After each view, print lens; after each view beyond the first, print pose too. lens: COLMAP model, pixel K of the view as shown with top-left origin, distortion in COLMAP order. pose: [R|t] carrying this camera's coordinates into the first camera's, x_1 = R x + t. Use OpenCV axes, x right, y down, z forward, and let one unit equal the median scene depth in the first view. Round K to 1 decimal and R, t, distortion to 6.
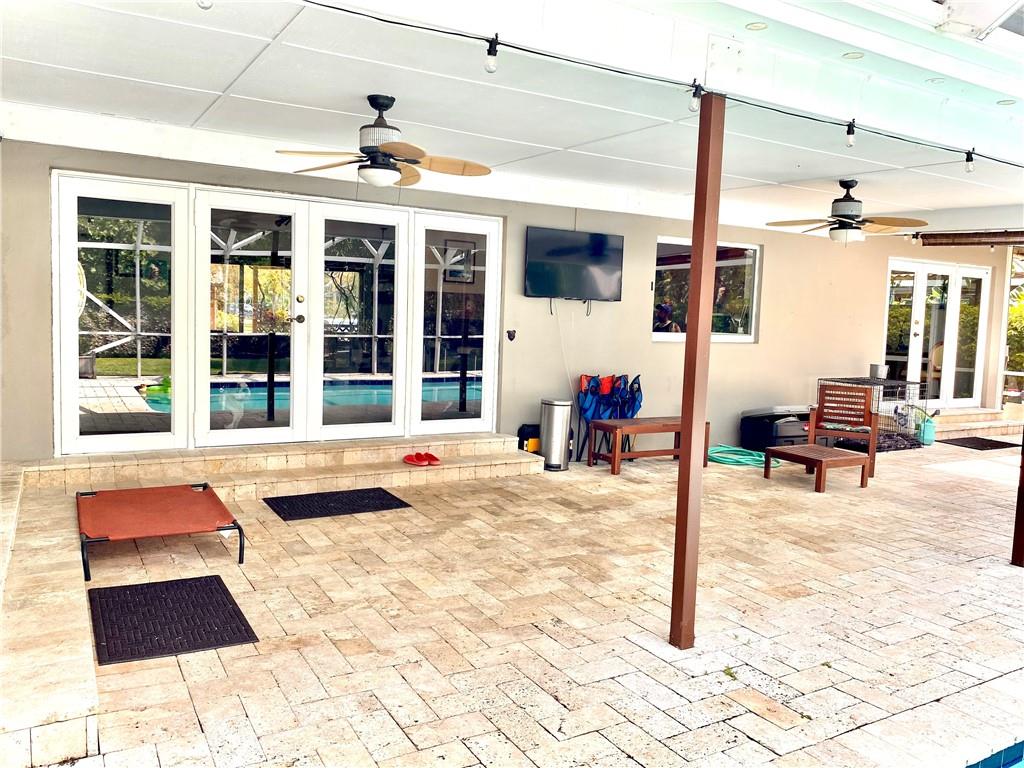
lens RADIAL K [[789.9, 0, 511.5], [0, 789.9, 381.9], [0, 0, 1]] dist [-0.002094, -0.002456]
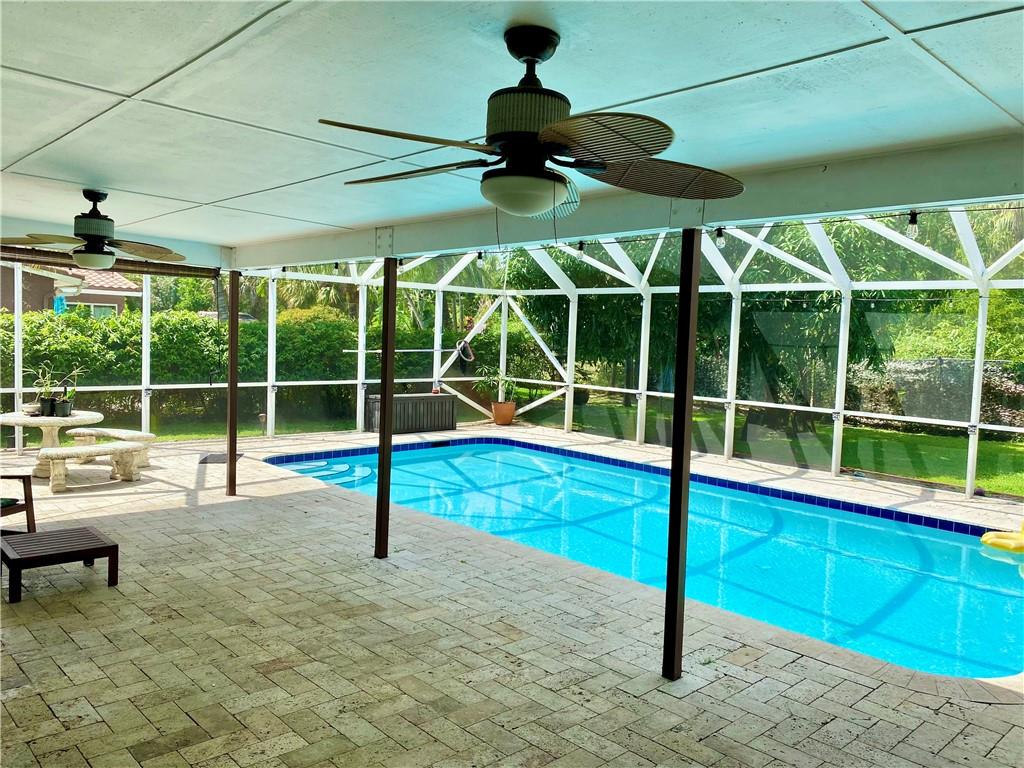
lens RADIAL K [[789.9, 0, 511.8], [0, 789.9, 383.1], [0, 0, 1]] dist [-0.002094, -0.002456]
pose [[-0.215472, -0.107954, 0.970524, -0.705873], [0.047227, 0.991555, 0.120779, -0.220735], [-0.975367, 0.071860, -0.208554, 1.210838]]
